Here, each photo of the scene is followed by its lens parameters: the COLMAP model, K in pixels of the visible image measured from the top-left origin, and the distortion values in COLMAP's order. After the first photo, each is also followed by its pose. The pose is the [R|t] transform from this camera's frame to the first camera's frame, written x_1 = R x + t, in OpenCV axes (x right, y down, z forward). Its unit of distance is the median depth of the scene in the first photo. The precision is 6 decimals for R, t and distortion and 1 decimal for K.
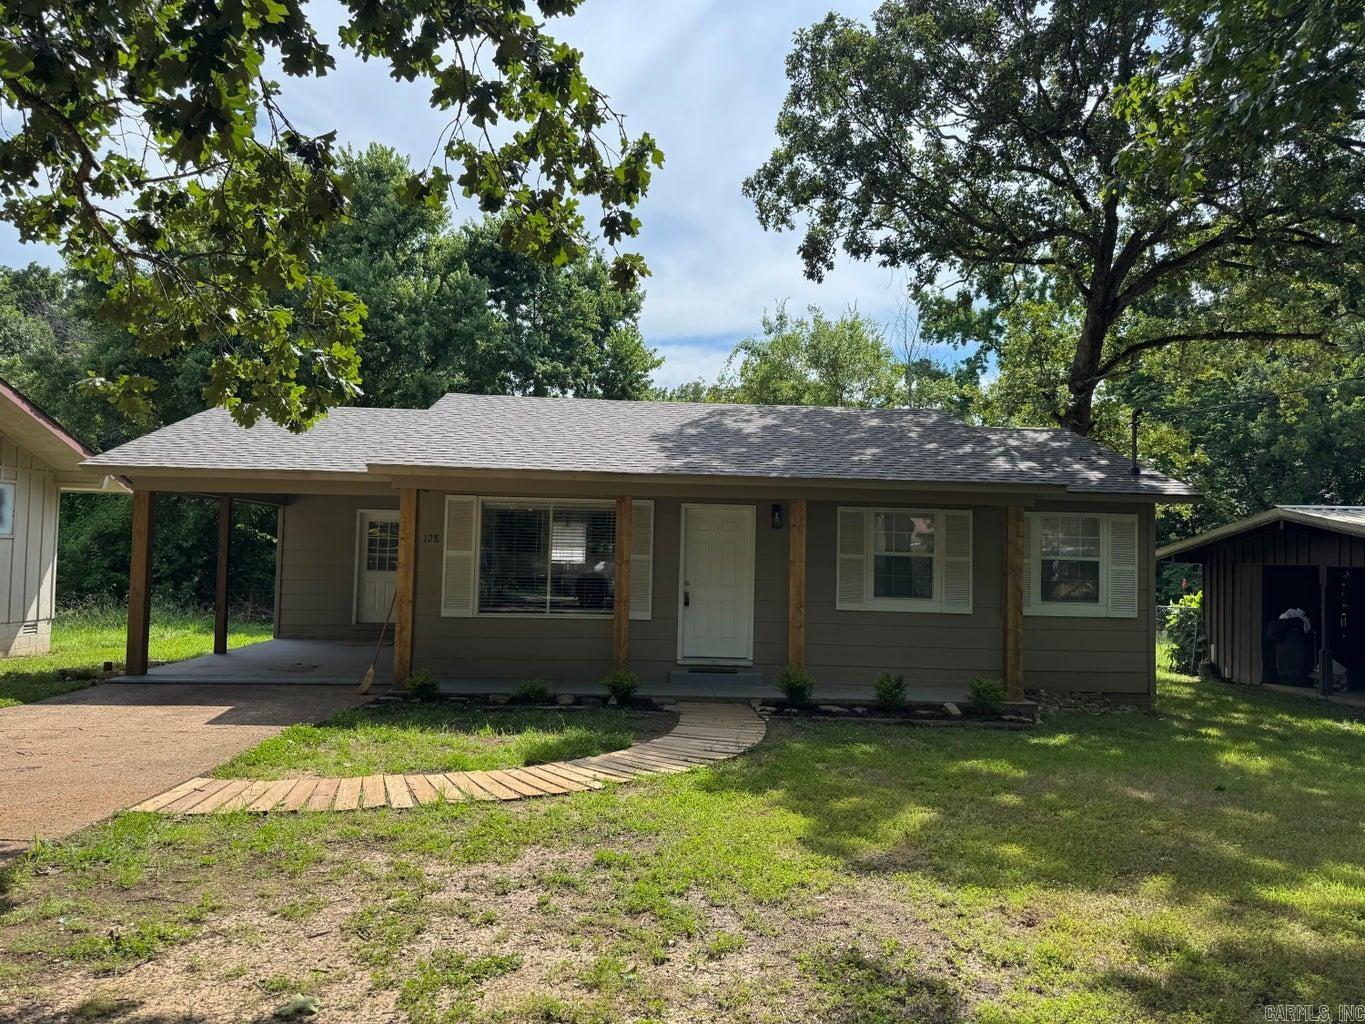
lens RADIAL K [[956.8, 0, 682.5], [0, 956.8, 512.0], [0, 0, 1]] dist [0.102184, 0.000194]
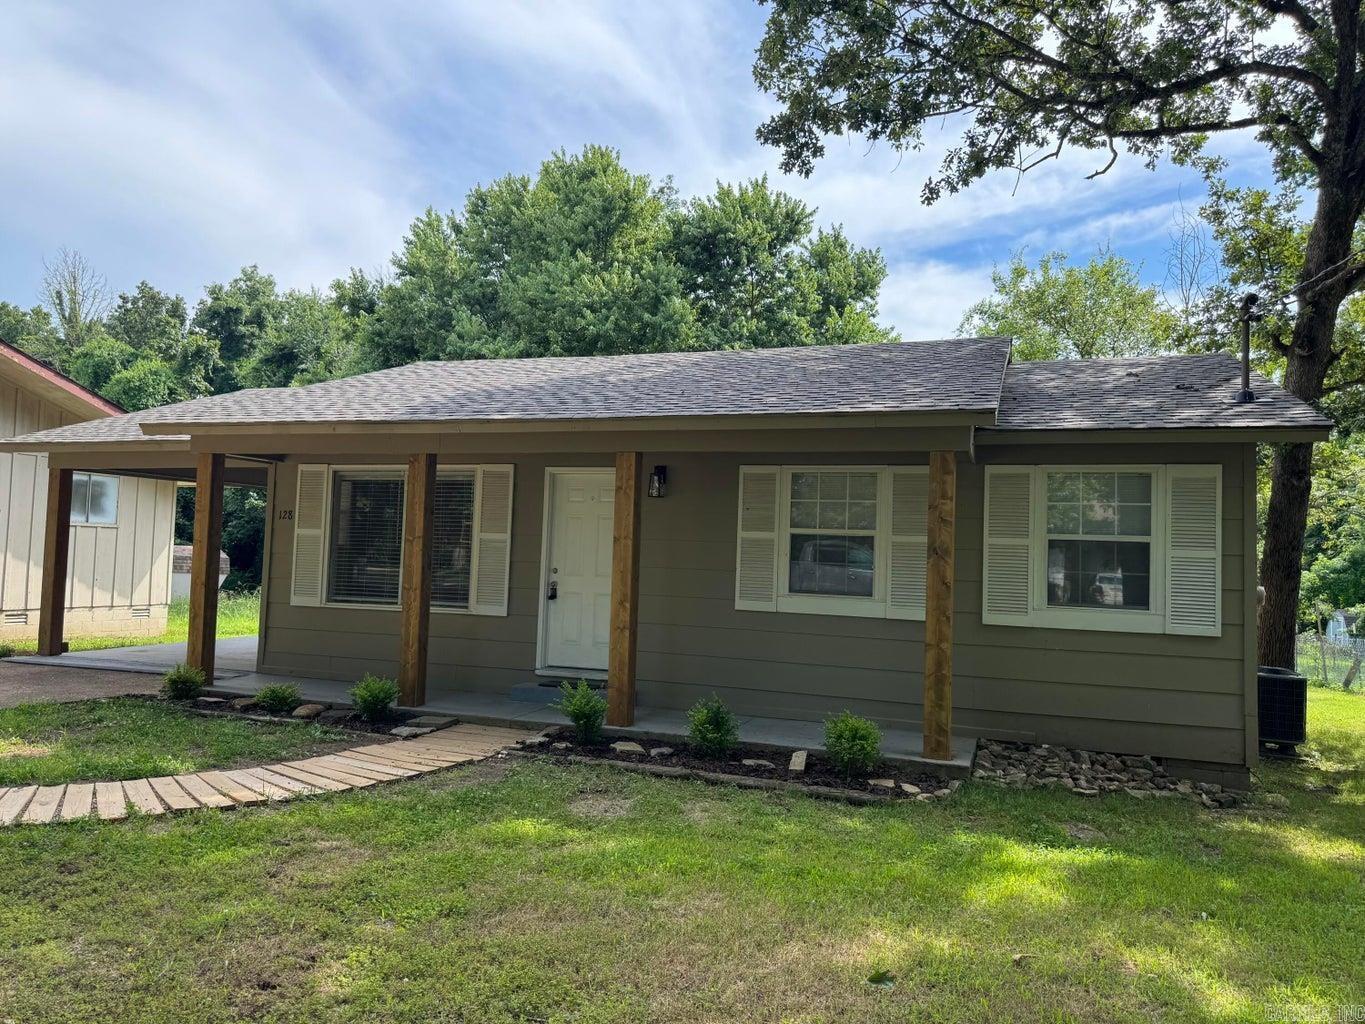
lens RADIAL K [[952.5, 0, 682.5], [0, 952.5, 512.0], [0, 0, 1]] dist [0.055486, 0.000075]
pose [[0.924085, -0.011623, -0.382011, 0.396243], [0.006619, 0.999874, -0.014412, 0.038899], [0.382130, 0.010789, 0.924046, 0.327994]]
